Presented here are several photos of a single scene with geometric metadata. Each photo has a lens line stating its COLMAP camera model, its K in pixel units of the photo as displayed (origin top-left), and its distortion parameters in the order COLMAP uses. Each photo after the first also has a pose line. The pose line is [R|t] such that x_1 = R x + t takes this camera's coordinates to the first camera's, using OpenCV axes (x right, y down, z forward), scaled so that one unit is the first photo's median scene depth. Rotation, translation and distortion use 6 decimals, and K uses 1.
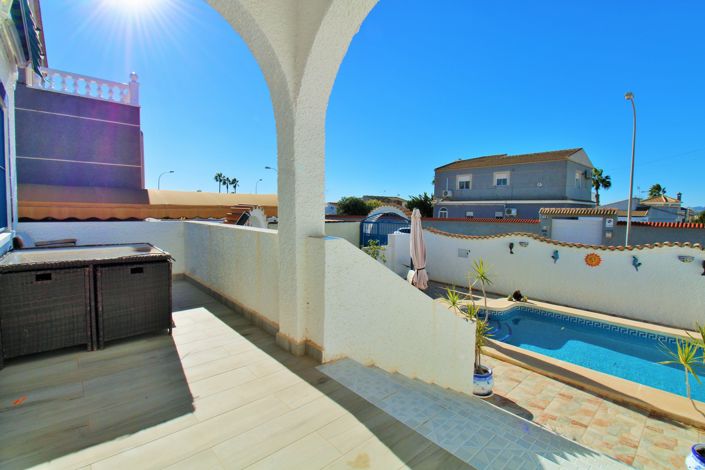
lens RADIAL K [[324.3, 0, 357.7], [0, 324.3, 232.4], [0, 0, 1]] dist [-0.004357, -0.009659]
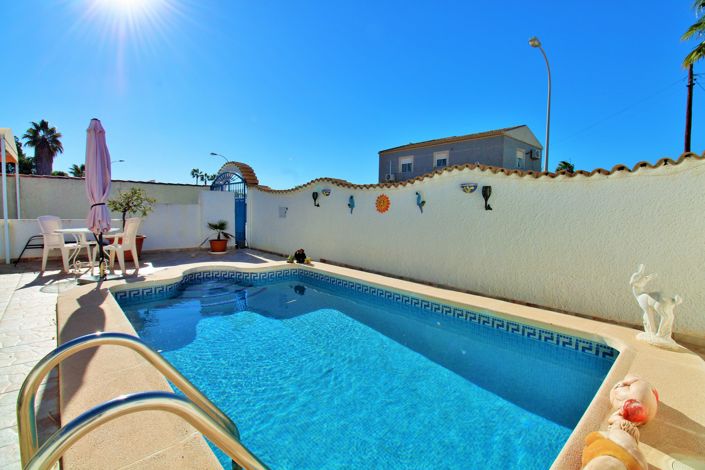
lens RADIAL K [[324.3, 0, 353.8], [0, 324.3, 230.2], [0, 0, 1]] dist [-0.004357, -0.009659]
pose [[0.999965, -0.000844, 0.008315, 0.301067], [0.000887, 0.999987, -0.005083, 0.068525], [-0.008310, 0.005090, 0.999953, 0.120303]]
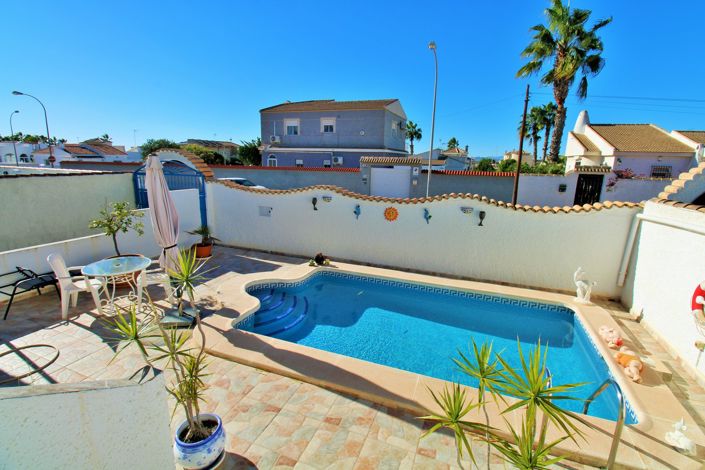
lens RADIAL K [[324.3, 0, 357.7], [0, 324.3, 231.6], [0, 0, 1]] dist [-0.004357, -0.009659]
pose [[0.891424, -0.089638, 0.444217, 0.100192], [0.019263, 0.986851, 0.160480, -0.007886], [-0.452761, -0.134499, 0.881429, 0.094233]]
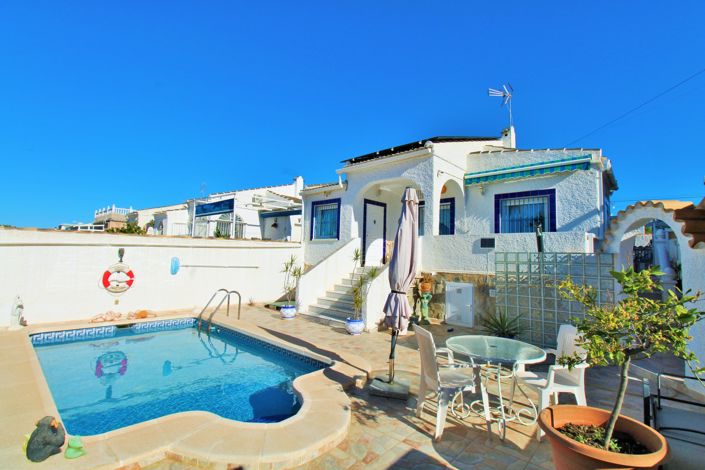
lens RADIAL K [[324.3, 0, 354.7], [0, 324.3, 233.4], [0, 0, 1]] dist [-0.004357, -0.009659]
pose [[-0.994656, -0.052168, -0.089092, 0.132251], [-0.051521, 0.998626, -0.009546, 0.005563], [0.089468, -0.004905, -0.995978, 0.634129]]
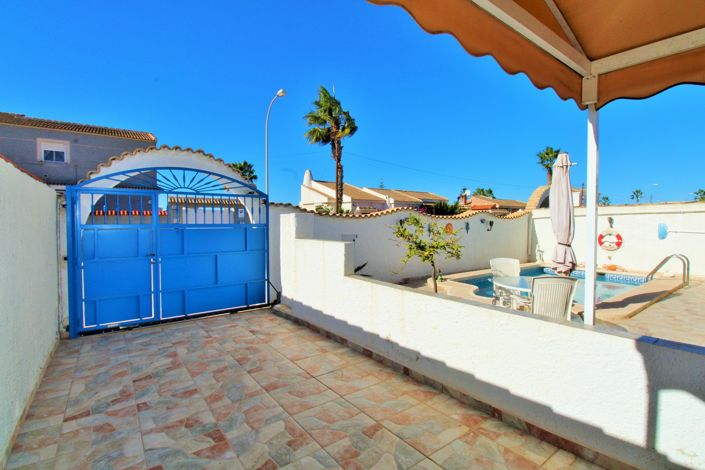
lens RADIAL K [[324.3, 0, 358.2], [0, 324.3, 233.9], [0, 0, 1]] dist [-0.004357, -0.009659]
pose [[0.107301, -0.055141, 0.992696, -0.212302], [0.065061, 0.996710, 0.048331, 0.011225], [-0.992096, 0.059400, 0.110536, 0.549466]]
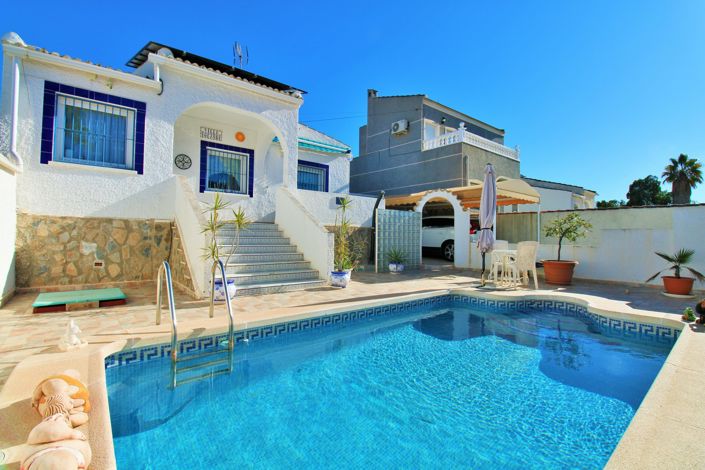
lens RADIAL K [[324.3, 0, 356.3], [0, 324.3, 234.6], [0, 0, 1]] dist [-0.004357, -0.009659]
pose [[-0.051507, -0.023318, -0.998400, 0.456191], [-0.081200, 0.996515, -0.019085, 0.069198], [0.995366, 0.080087, -0.053221, 0.277334]]
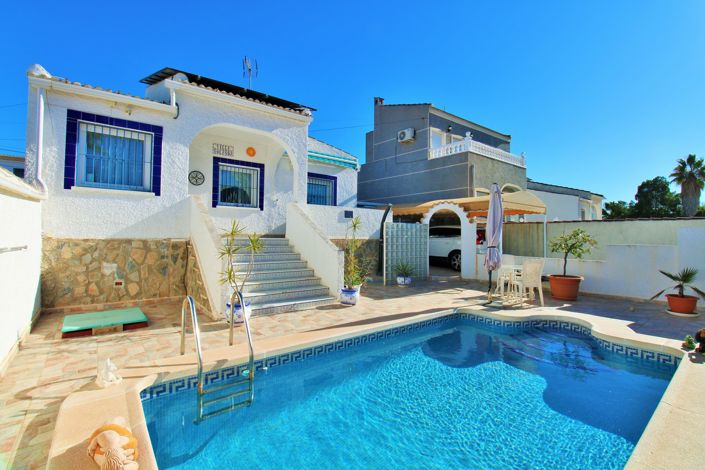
lens RADIAL K [[324.3, 0, 357.6], [0, 324.3, 232.8], [0, 0, 1]] dist [-0.004357, -0.009659]
pose [[-0.066227, -0.027938, -0.997413, 0.467996], [-0.077343, 0.996744, -0.022783, 0.048139], [0.994803, 0.075634, -0.068172, 0.272456]]
